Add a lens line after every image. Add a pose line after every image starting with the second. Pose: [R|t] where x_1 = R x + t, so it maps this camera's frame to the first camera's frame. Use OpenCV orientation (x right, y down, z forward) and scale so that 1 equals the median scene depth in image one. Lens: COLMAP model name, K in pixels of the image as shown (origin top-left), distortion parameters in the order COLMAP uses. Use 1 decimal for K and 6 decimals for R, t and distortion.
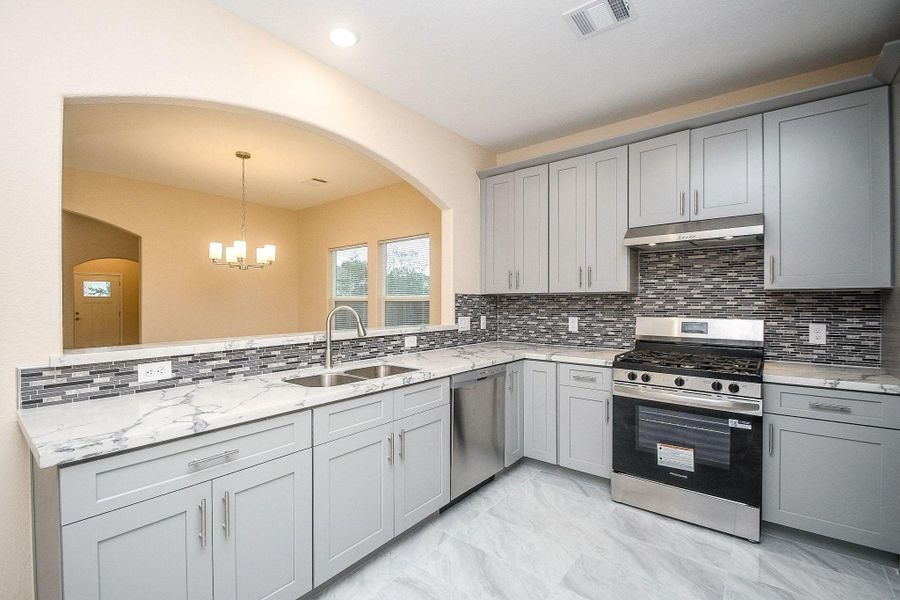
lens RADIAL K [[399.5, 0, 444.7], [0, 399.5, 304.4], [0, 0, 1]] dist [0.017082, -0.016153]
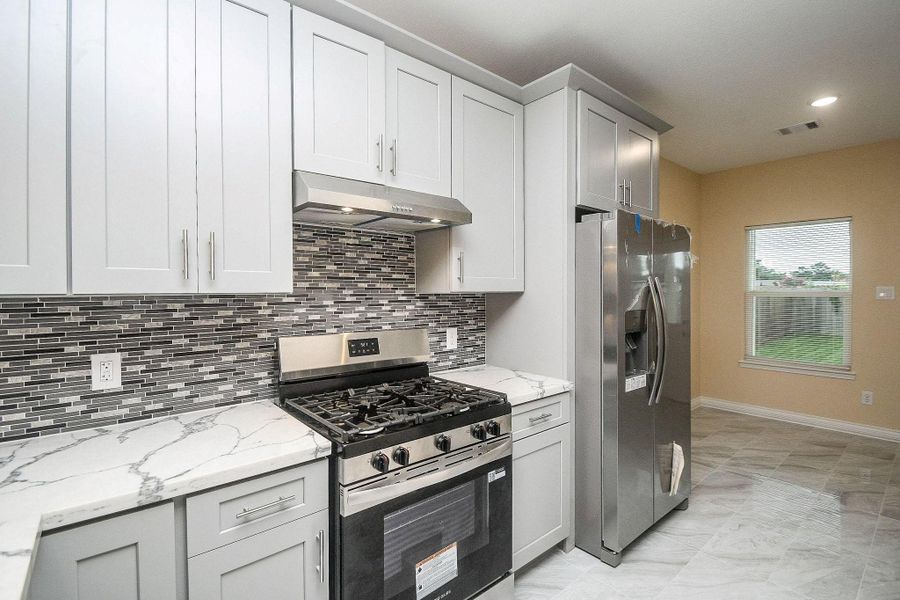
lens RADIAL K [[416.0, 0, 456.4], [0, 416.0, 292.8], [0, 0, 1]] dist [-0.001103, -0.000327]
pose [[0.179973, -0.004510, 0.983661, -0.029803], [0.008753, 0.999957, 0.002983, -0.034038], [-0.983633, 0.008073, 0.180005, 0.746383]]
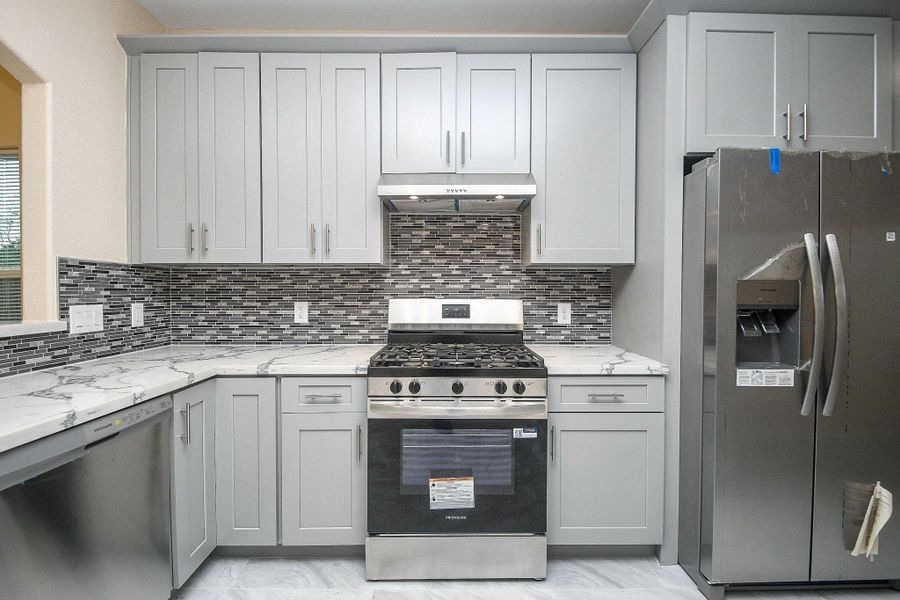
lens RADIAL K [[408.5, 0, 453.7], [0, 408.5, 297.0], [0, 0, 1]] dist [0.016309, -0.015257]
pose [[0.773429, -0.010073, 0.633802, 0.104315], [0.003018, 0.999921, 0.012208, 0.020405], [-0.633875, -0.007529, 0.773399, 0.382564]]
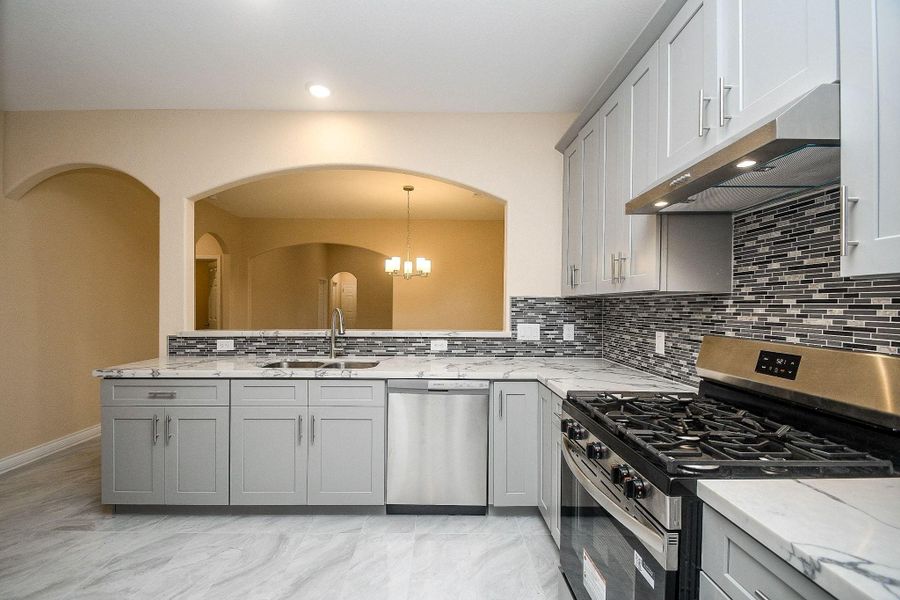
lens RADIAL K [[393.5, 0, 437.4], [0, 393.5, 306.7], [0, 0, 1]] dist [0.016521, -0.014094]
pose [[0.632974, 0.008493, -0.774127, 0.750090], [-0.011696, 0.999931, 0.001407, -0.005579], [0.774085, 0.008164, 0.633029, 0.413845]]
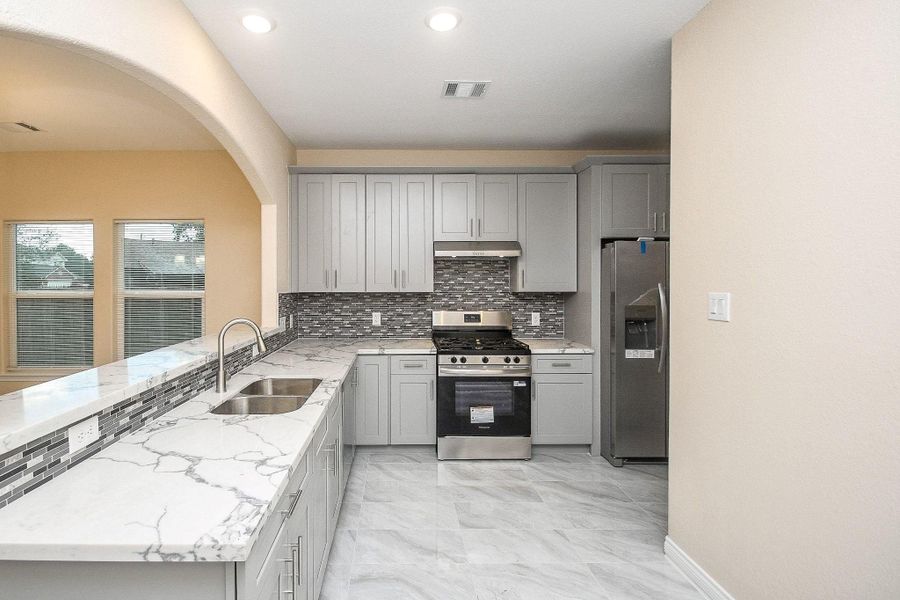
lens RADIAL K [[428.3, 0, 400.4], [0, 428.3, 283.1], [0, 0, 1]] dist [0.001315, -0.000556]
pose [[0.771460, -0.003414, 0.636268, -0.503283], [0.005392, 0.999985, -0.001173, -0.062475], [-0.636255, 0.004336, 0.771467, 0.036712]]
